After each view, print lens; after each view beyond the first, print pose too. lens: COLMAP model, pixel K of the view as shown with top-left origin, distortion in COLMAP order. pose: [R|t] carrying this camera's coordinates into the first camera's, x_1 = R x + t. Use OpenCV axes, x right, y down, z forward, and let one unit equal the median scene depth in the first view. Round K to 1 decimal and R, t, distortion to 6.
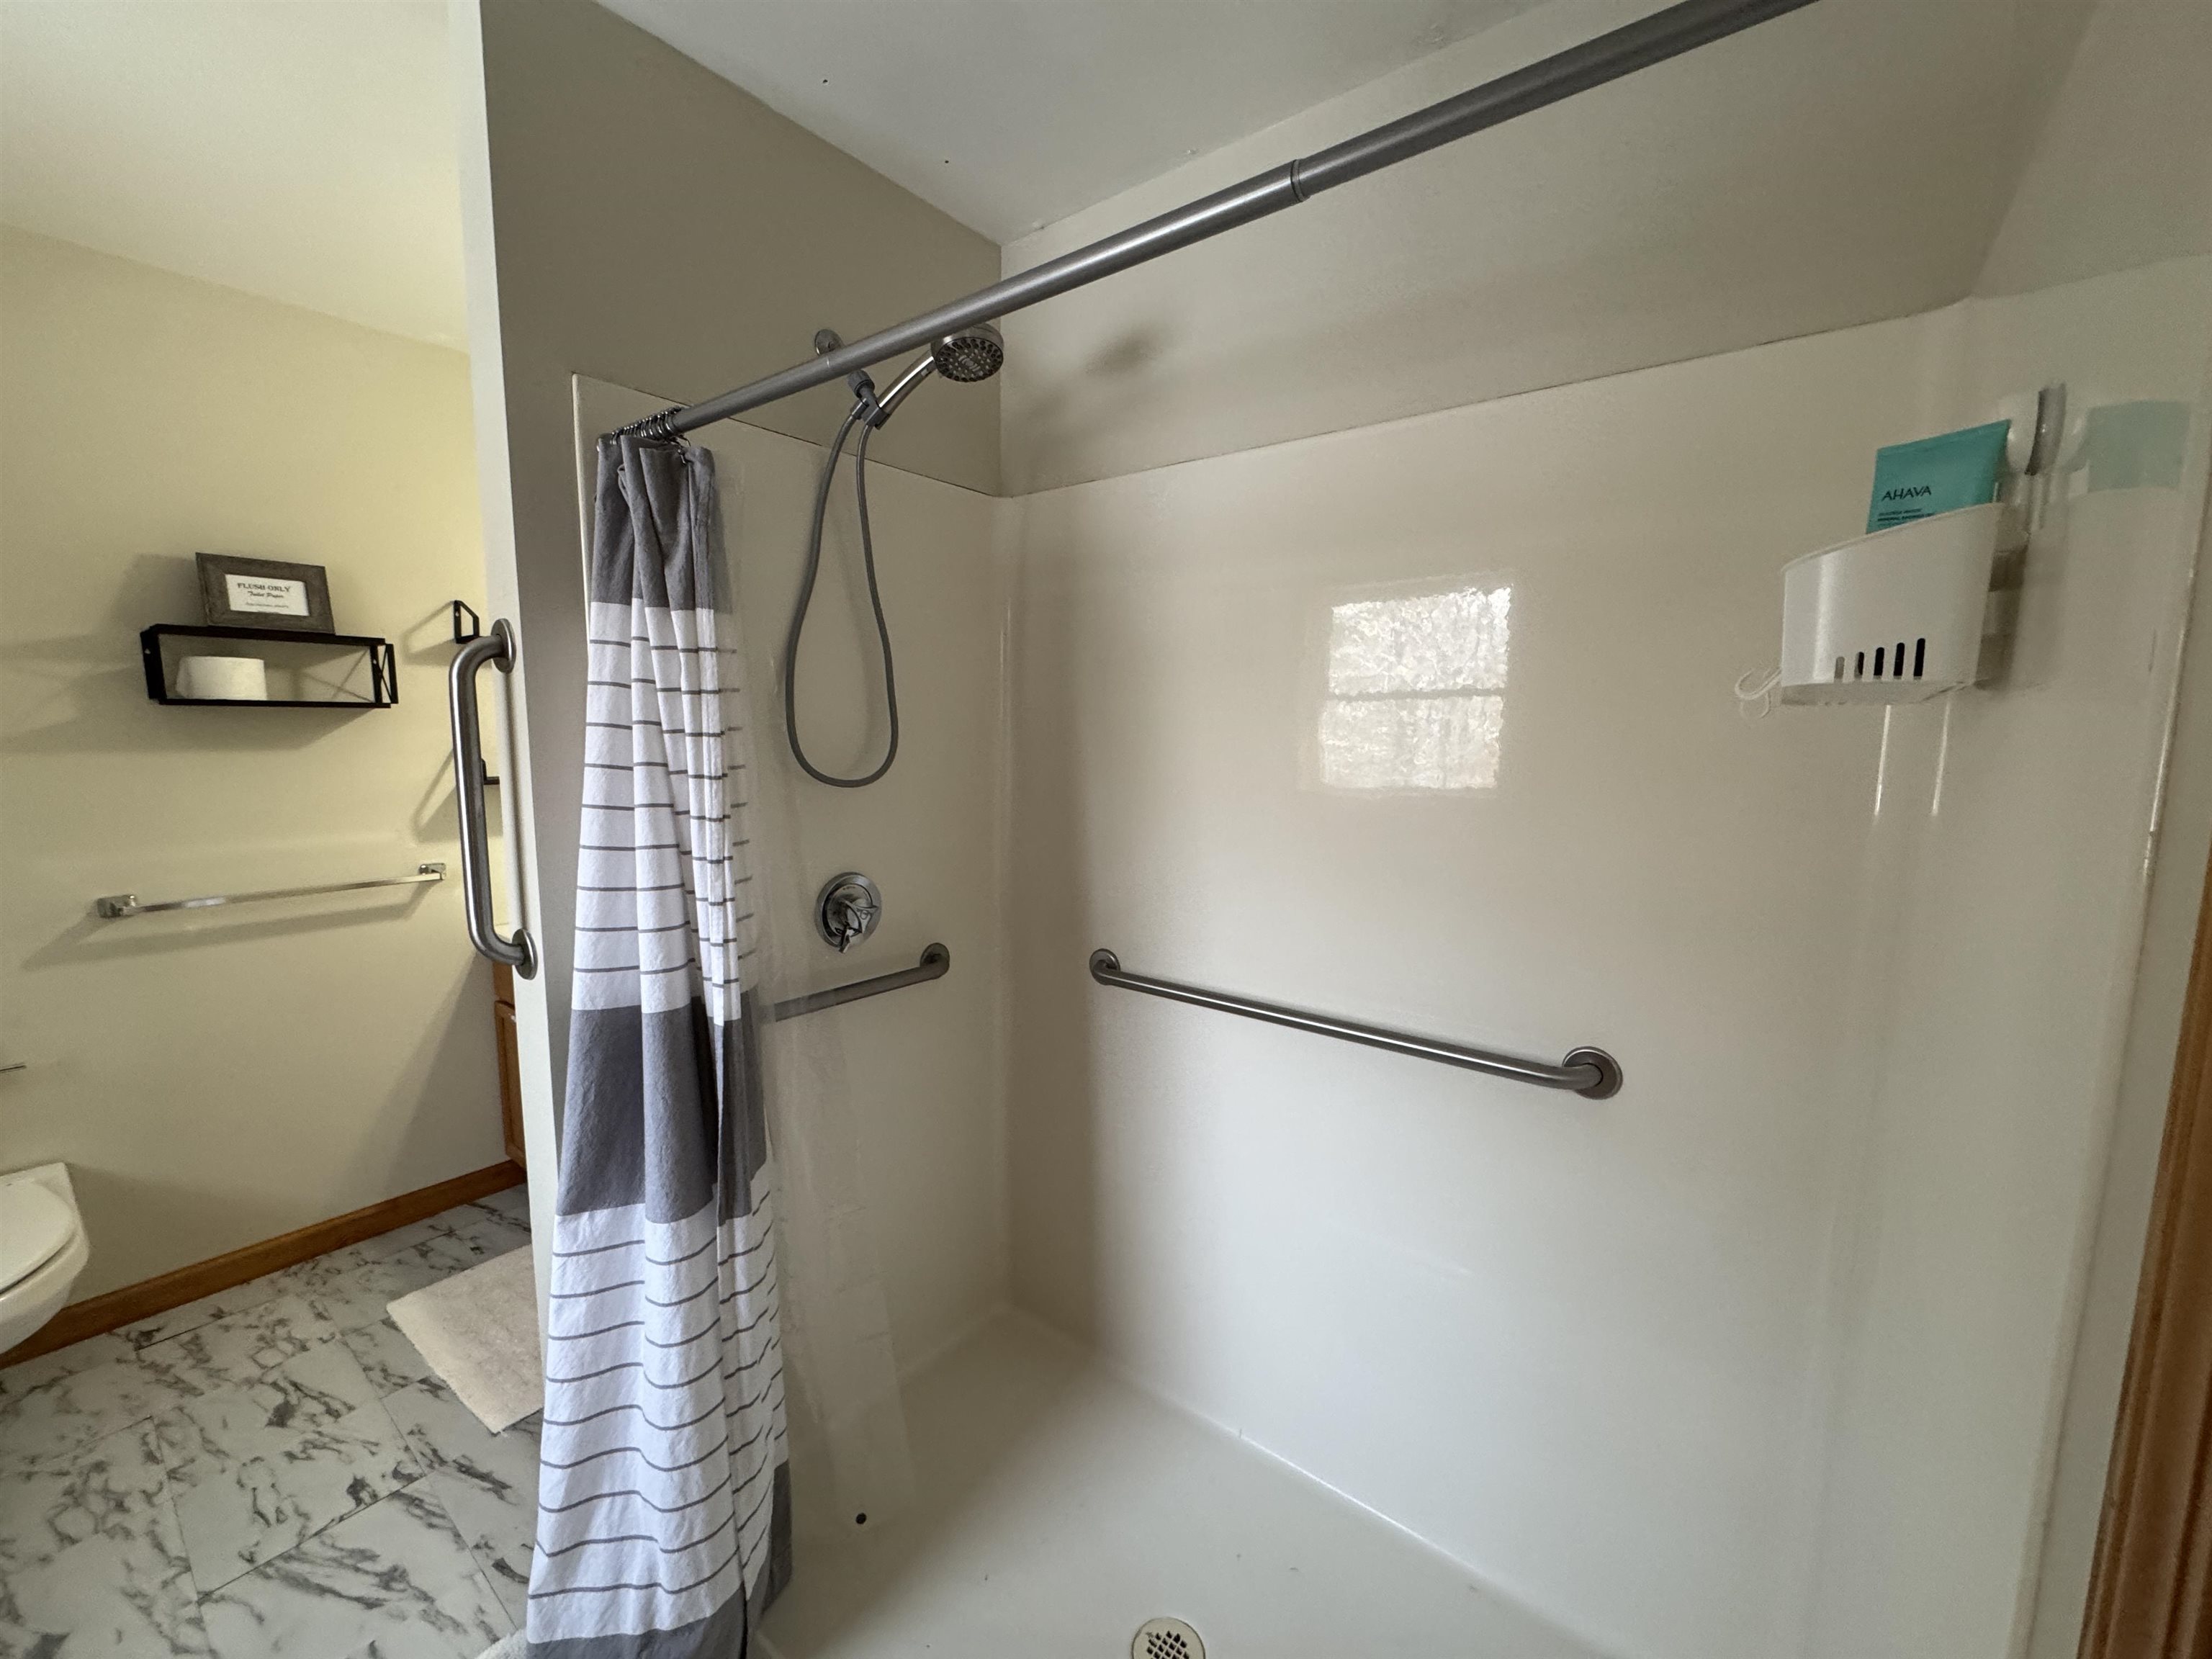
lens RADIAL K [[876.3, 0, 1105.9], [0, 876.3, 826.4], [0, 0, 1]] dist [-0.002025, 0.000422]
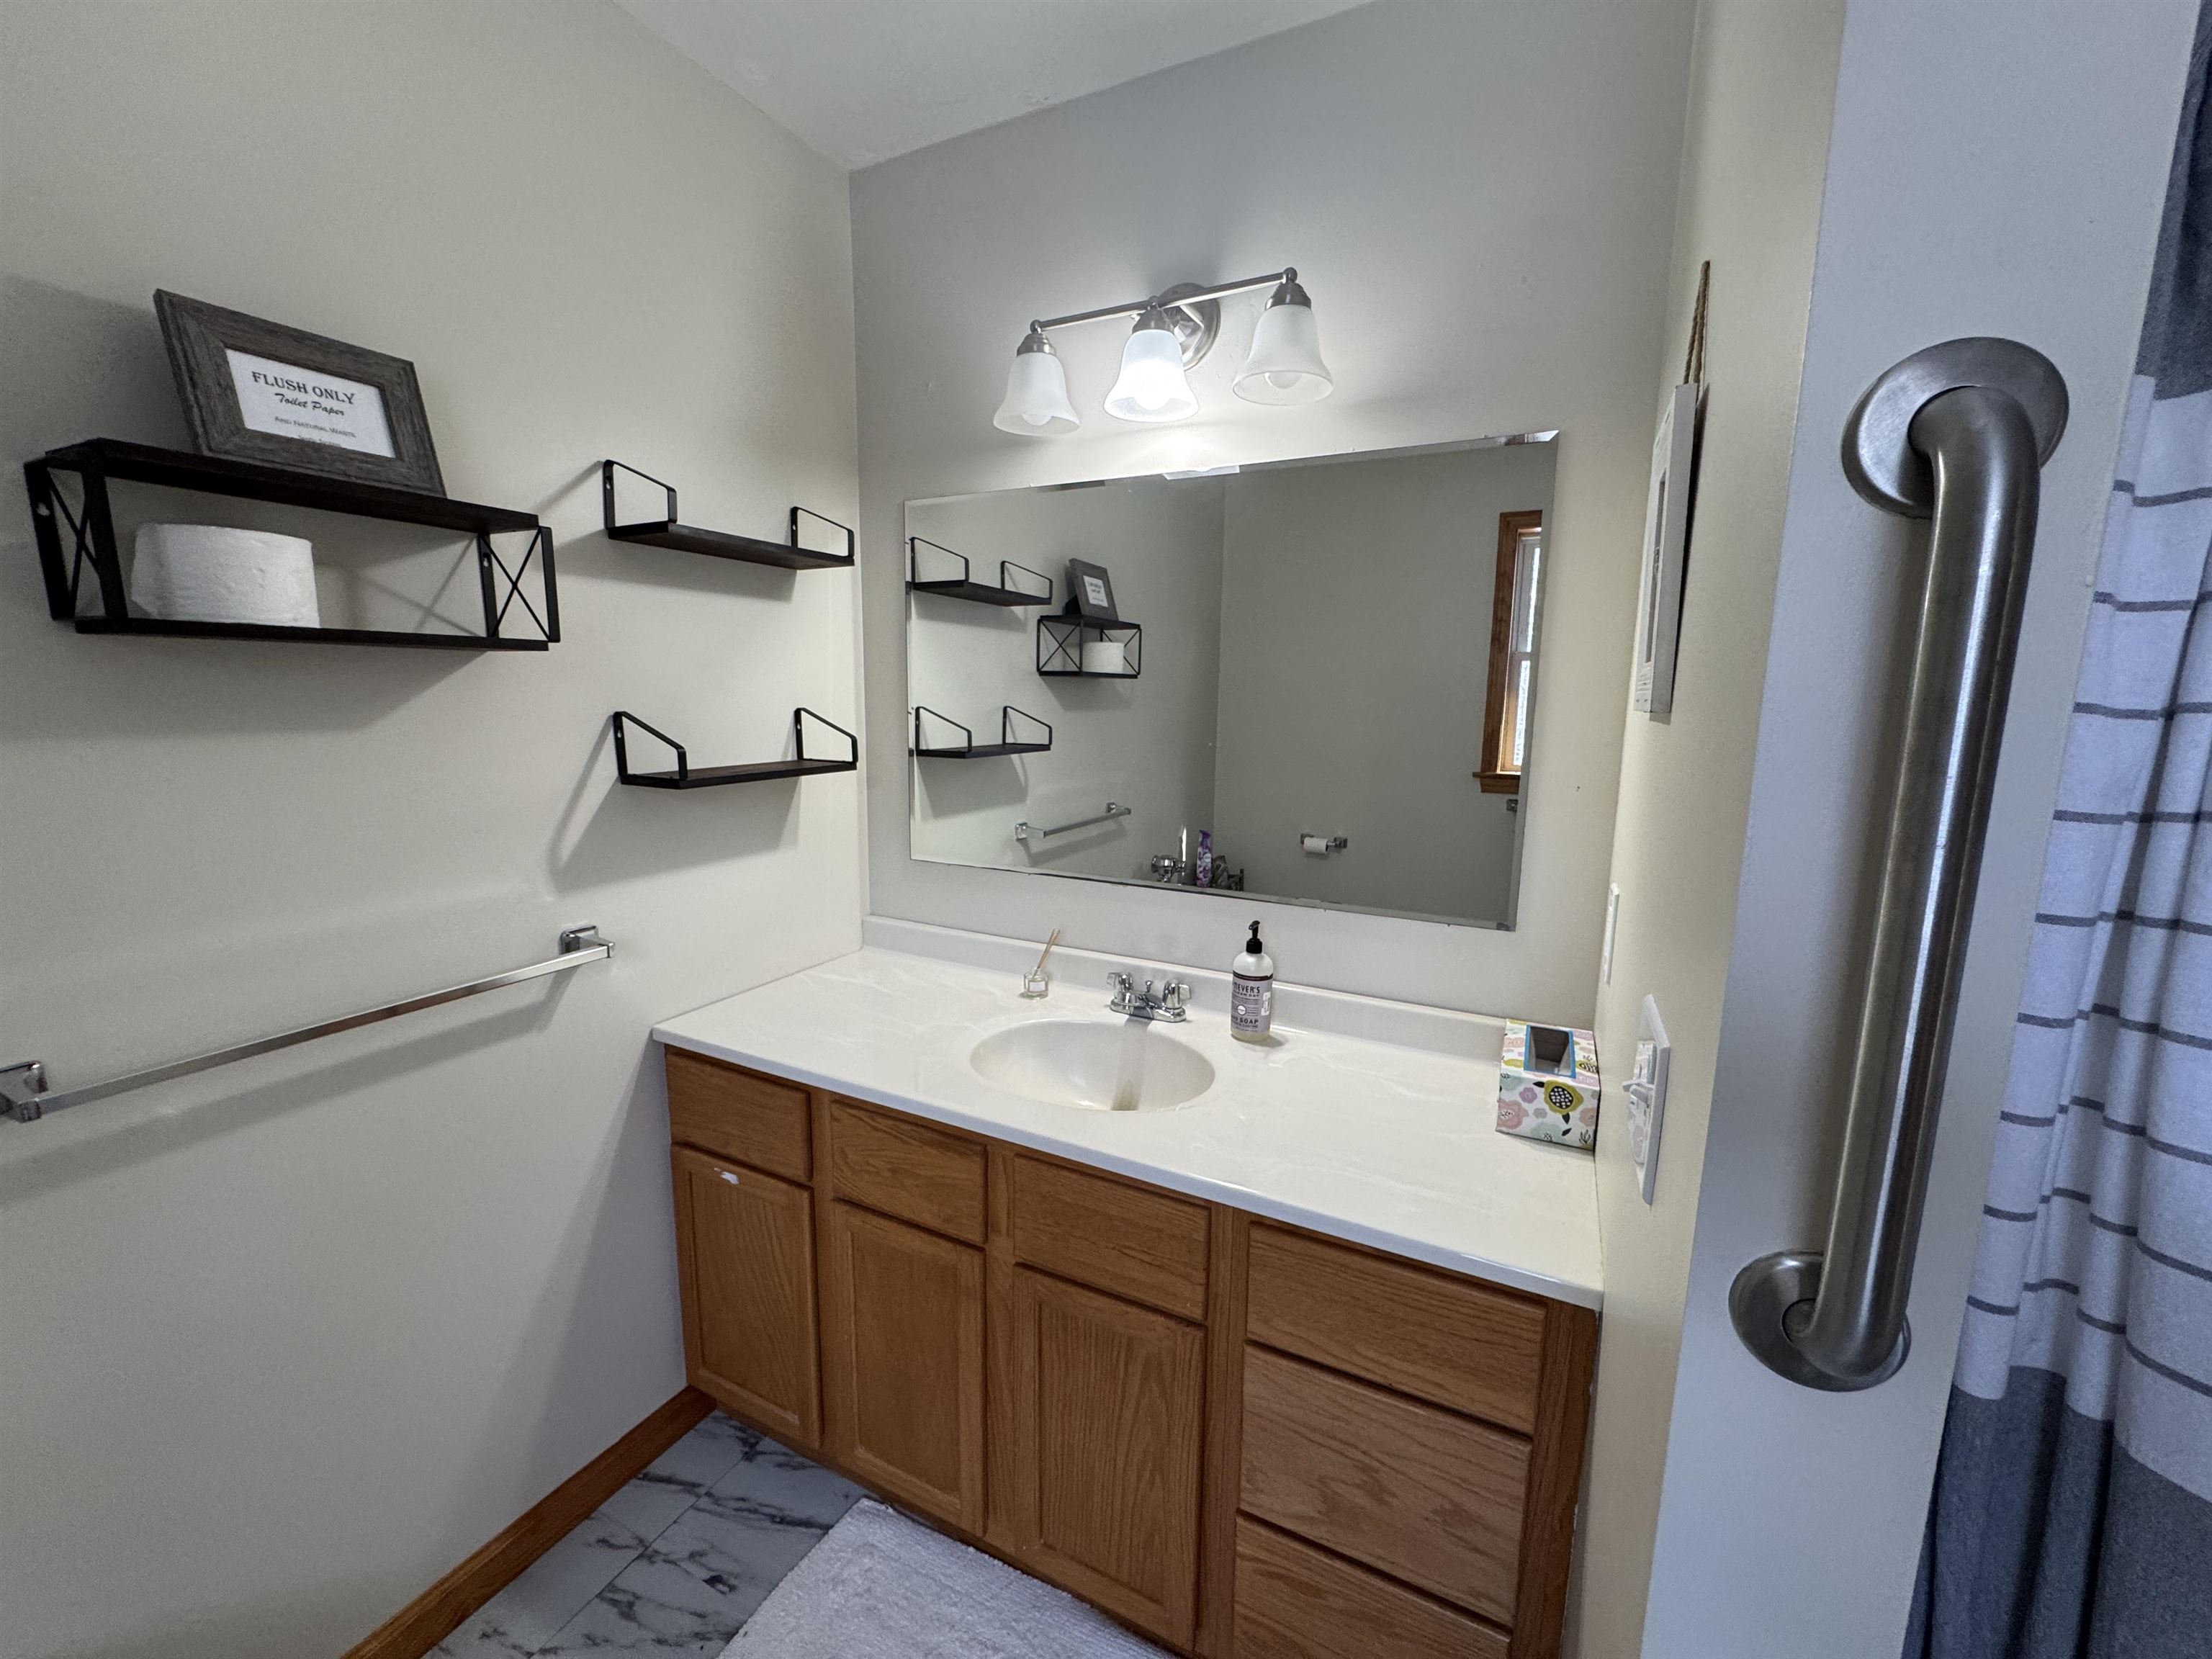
lens RADIAL K [[877.1, 0, 1105.1], [0, 877.1, 830.2], [0, 0, 1]] dist [-0.001881, 0.000050]
pose [[0.979351, -0.023840, 0.200759, -0.619983], [0.015829, 0.999017, 0.041418, -0.044564], [-0.201549, -0.037385, 0.978765, 0.424792]]
